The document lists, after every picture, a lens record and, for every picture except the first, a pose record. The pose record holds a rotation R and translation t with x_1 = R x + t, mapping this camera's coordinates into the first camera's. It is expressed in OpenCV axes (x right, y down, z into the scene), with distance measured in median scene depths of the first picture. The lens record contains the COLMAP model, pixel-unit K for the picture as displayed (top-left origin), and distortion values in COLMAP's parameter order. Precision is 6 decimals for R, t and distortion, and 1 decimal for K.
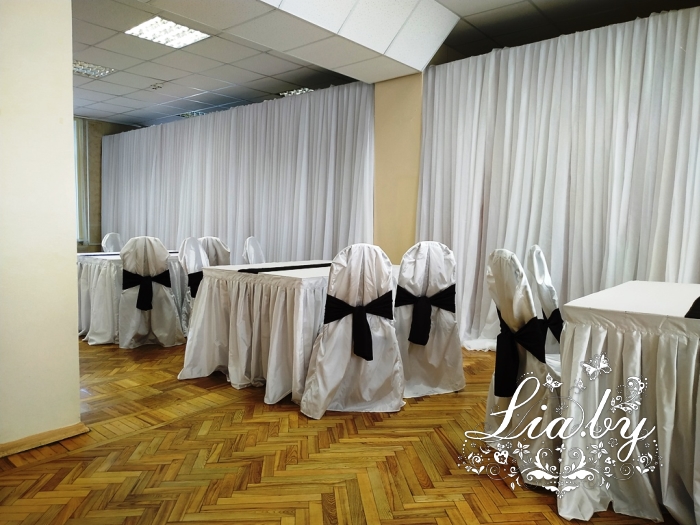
lens RADIAL K [[508.1, 0, 350.0], [0, 508.1, 262.5], [0, 0, 1]] dist [0.034349, -0.062060]
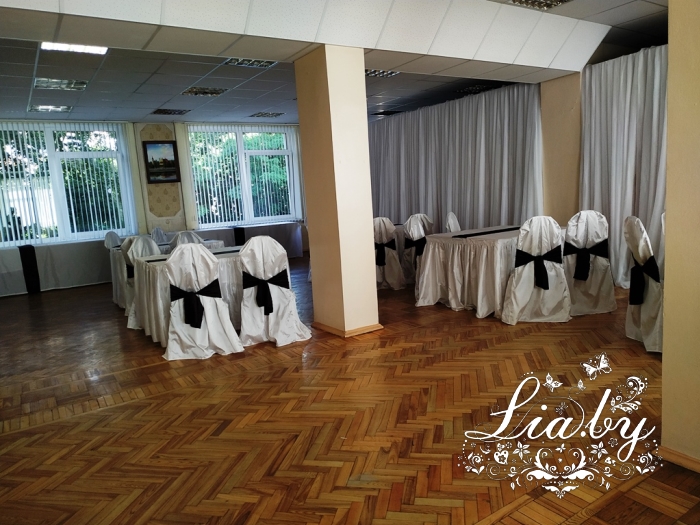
lens RADIAL K [[508.1, 0, 350.0], [0, 508.1, 262.5], [0, 0, 1]] dist [0.034349, -0.062060]
pose [[0.953194, -0.032526, -0.300606, -0.060244], [0.054059, 0.996511, 0.063590, -0.022948], [0.297489, -0.076864, 0.951626, -0.632807]]
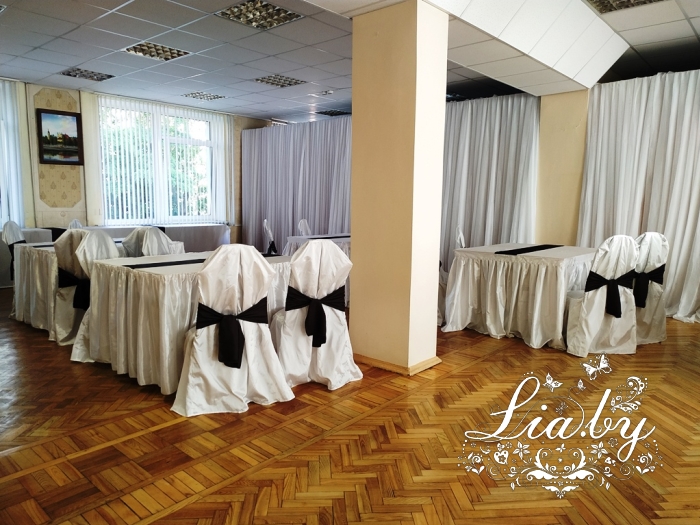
lens RADIAL K [[504.7, 0, 350.5], [0, 504.7, 266.8], [0, 0, 1]] dist [-0.000082, -0.004447]
pose [[0.999637, 0.006533, -0.026121, -0.624253], [-0.005043, 0.998380, 0.056682, -0.022287], [0.026449, -0.056529, 0.998051, -0.381511]]
